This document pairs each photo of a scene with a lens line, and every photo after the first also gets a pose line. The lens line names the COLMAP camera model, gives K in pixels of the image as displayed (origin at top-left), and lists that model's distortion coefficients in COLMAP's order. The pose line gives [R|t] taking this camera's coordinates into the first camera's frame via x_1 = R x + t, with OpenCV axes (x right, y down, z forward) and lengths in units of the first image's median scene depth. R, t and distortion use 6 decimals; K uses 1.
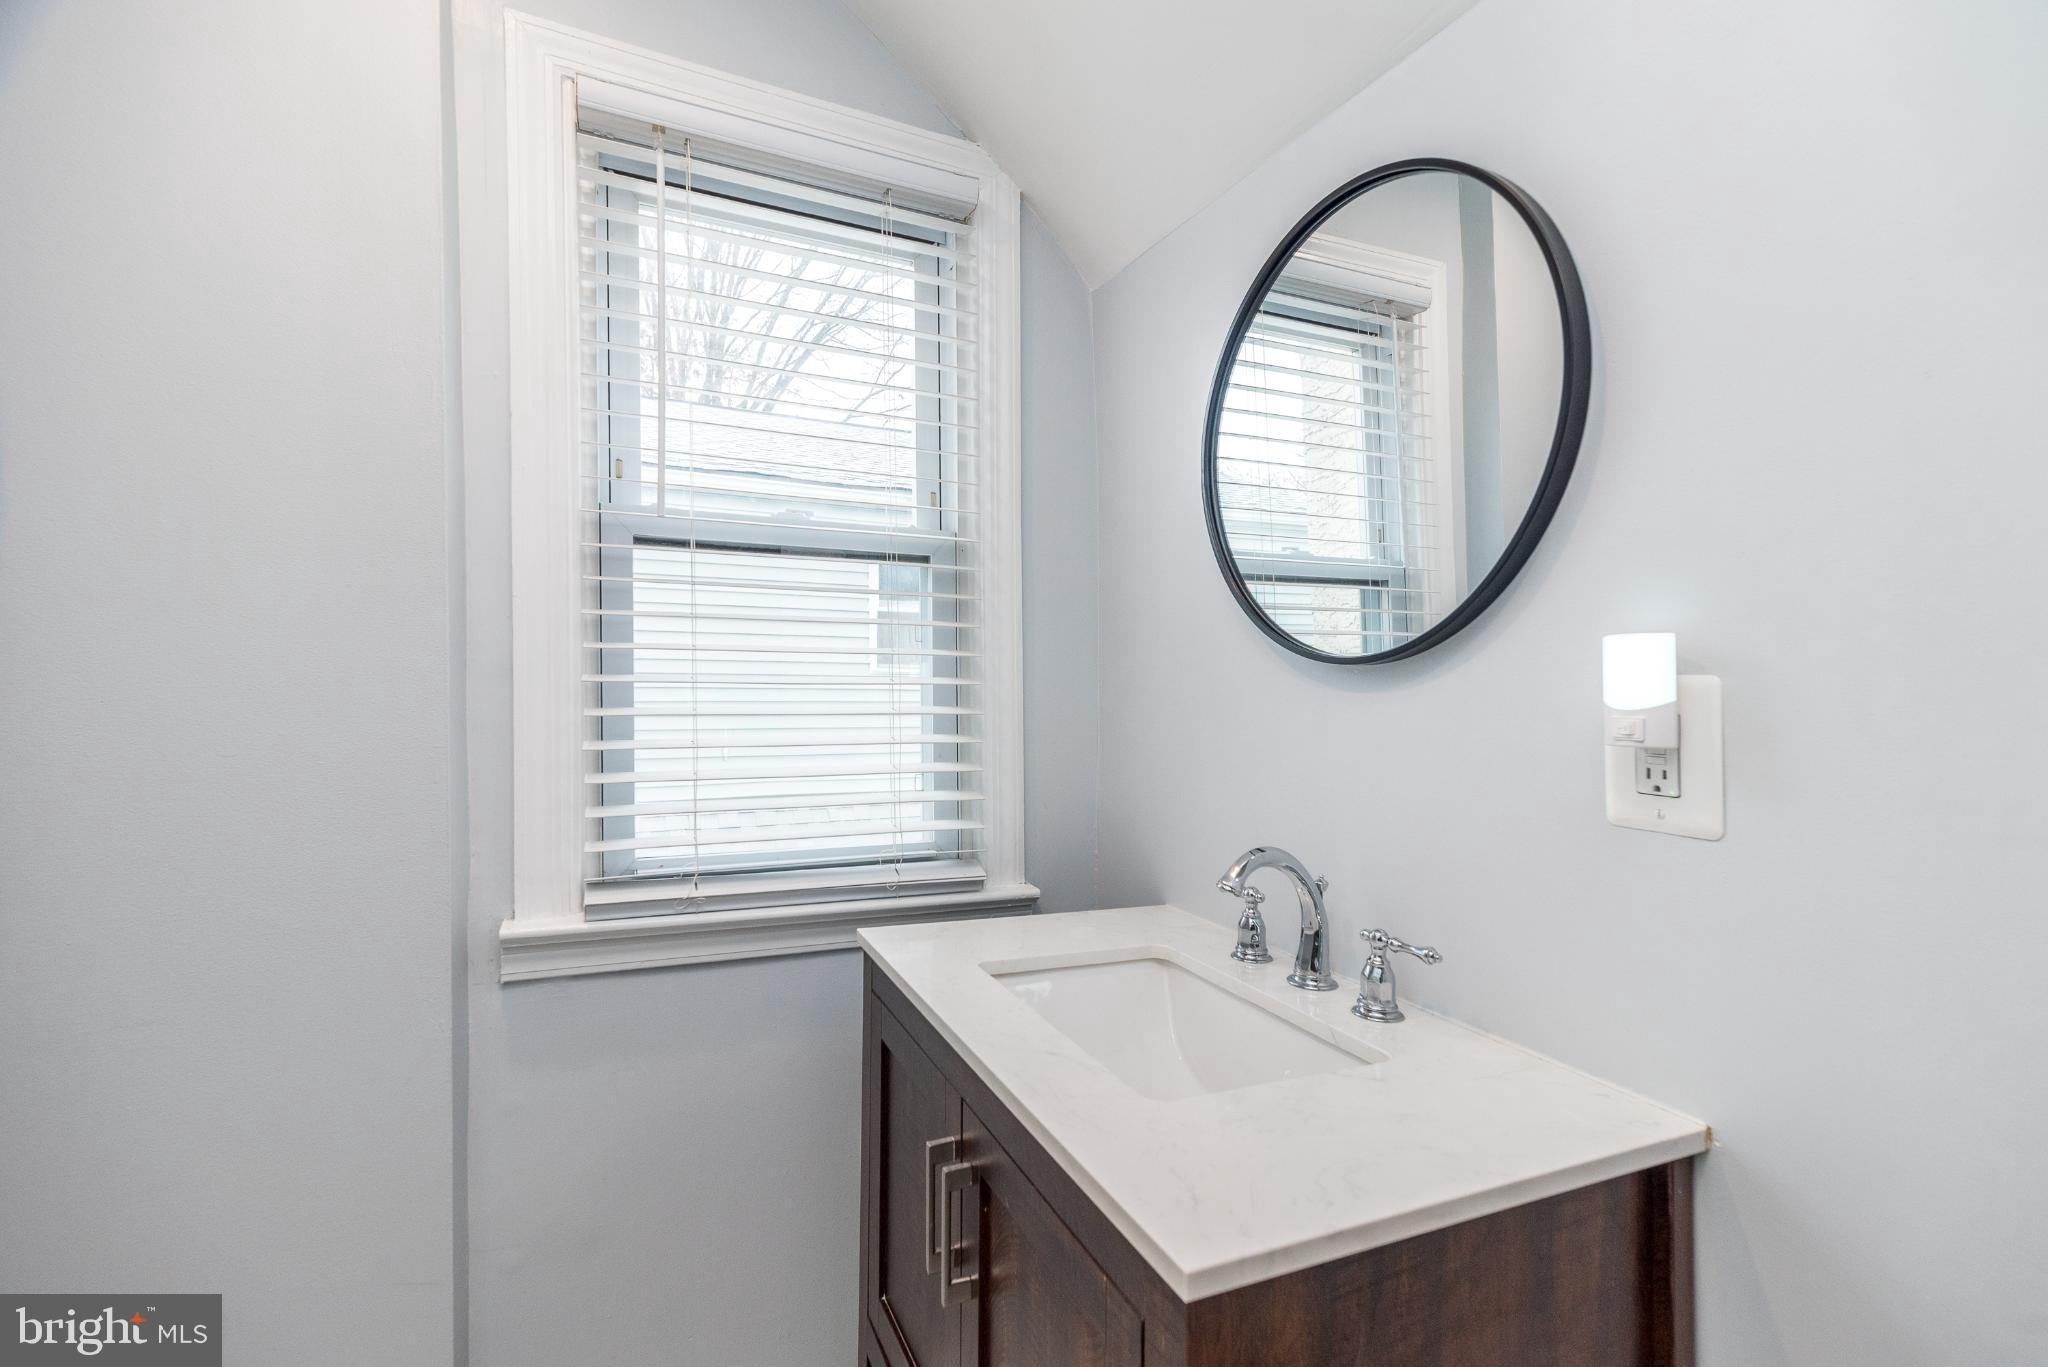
lens RADIAL K [[888.6, 0, 1018.8], [0, 888.6, 690.2], [0, 0, 1]] dist [0.002260, 0.000137]
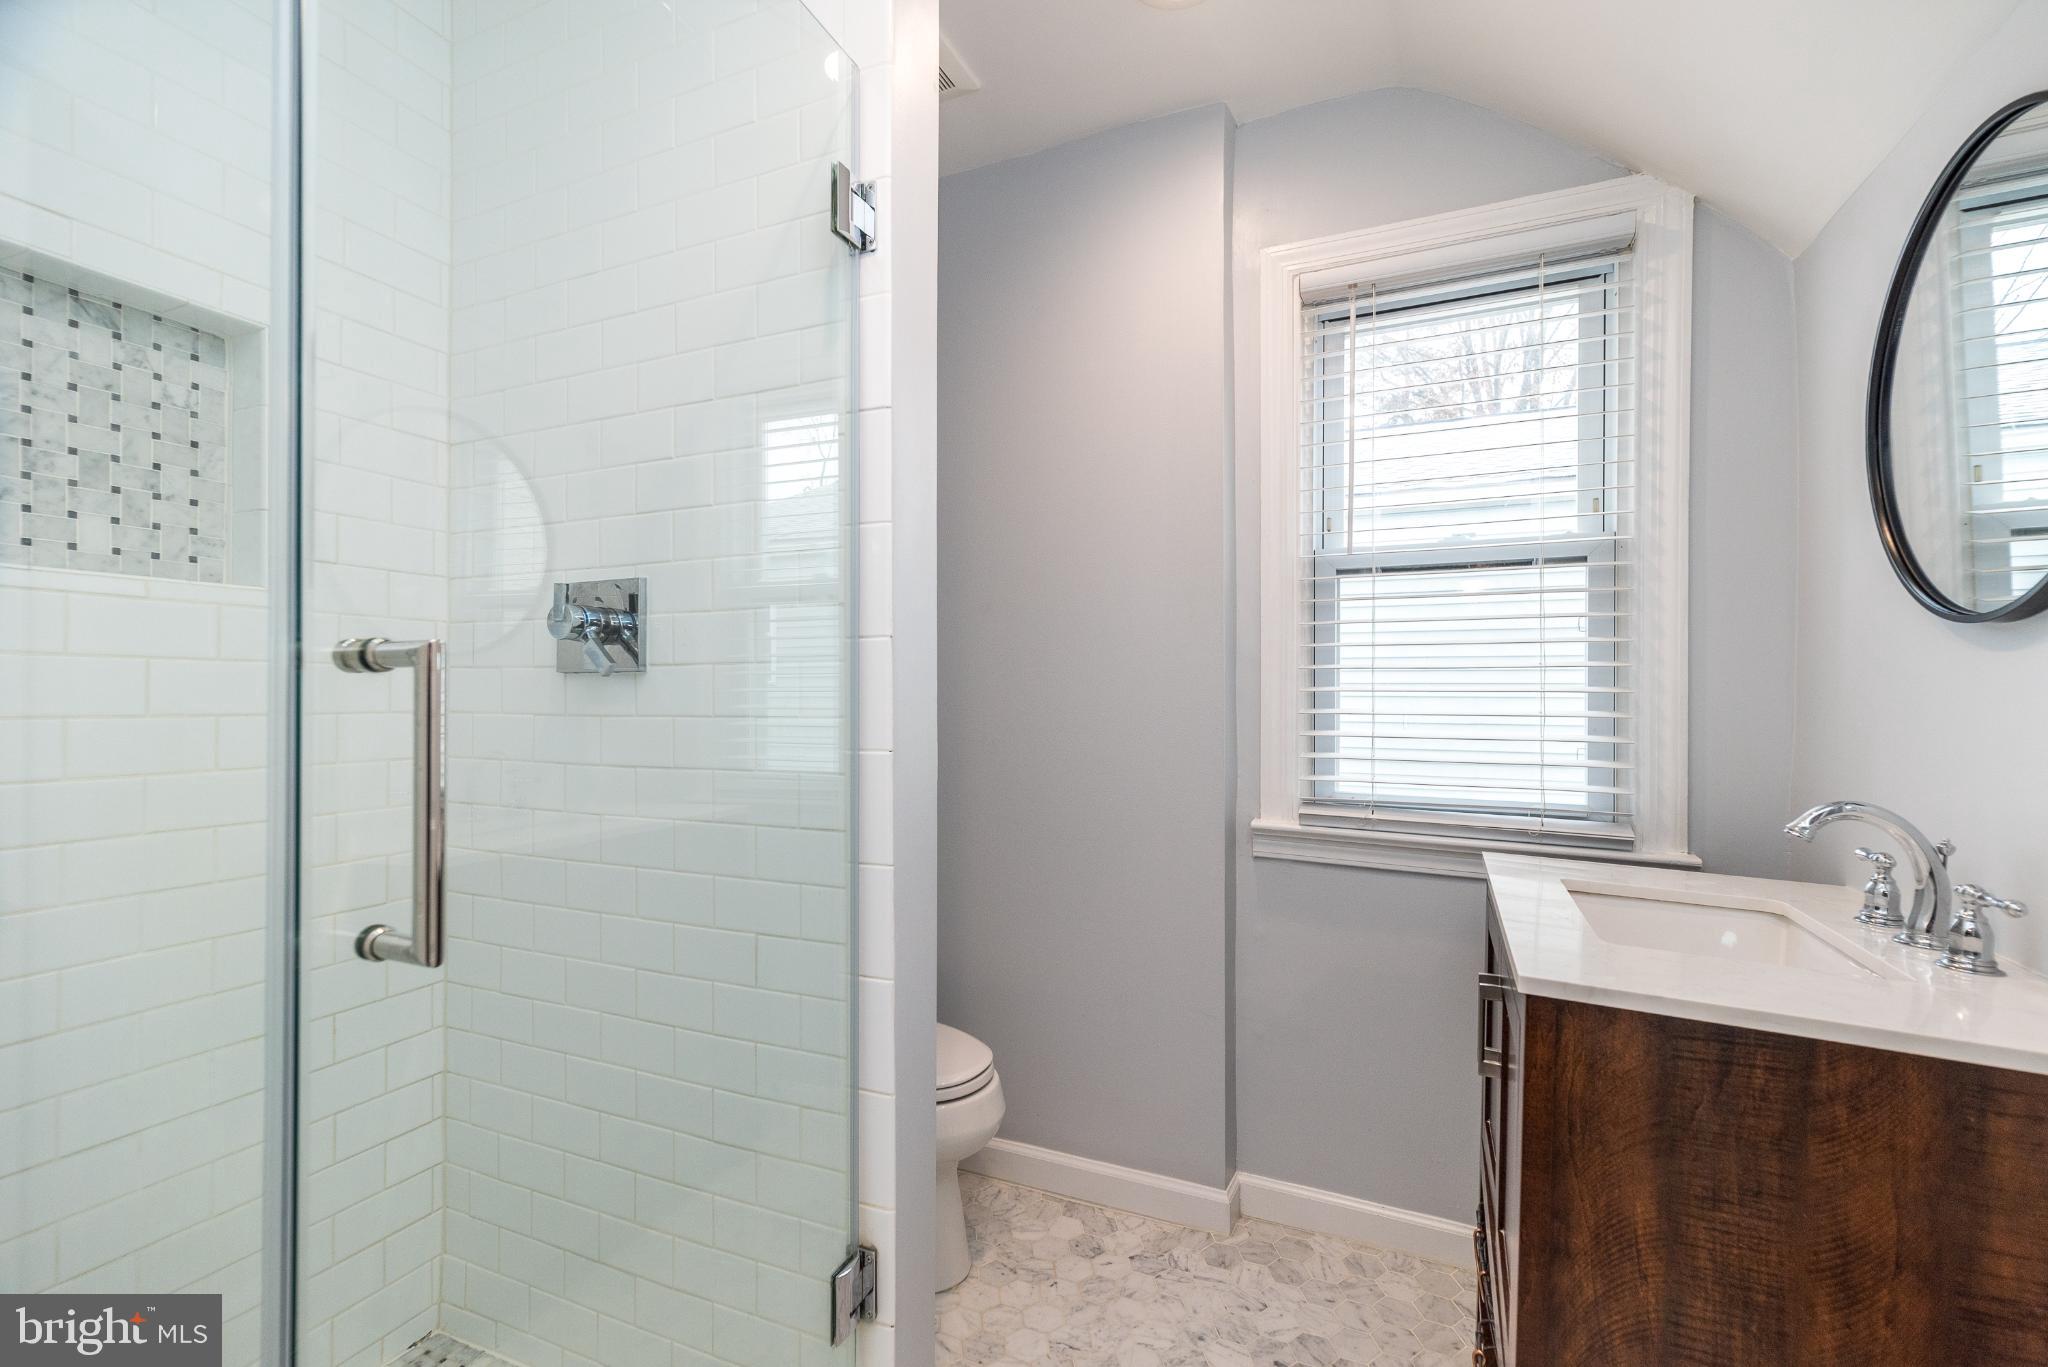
lens RADIAL K [[888.6, 0, 1018.8], [0, 888.6, 690.2], [0, 0, 1]] dist [0.002260, 0.000137]
pose [[0.646237, -0.008602, -0.763088, 0.335726], [-0.005425, 0.999859, -0.015866, 0.049801], [0.763118, 0.014393, 0.646099, -0.331263]]
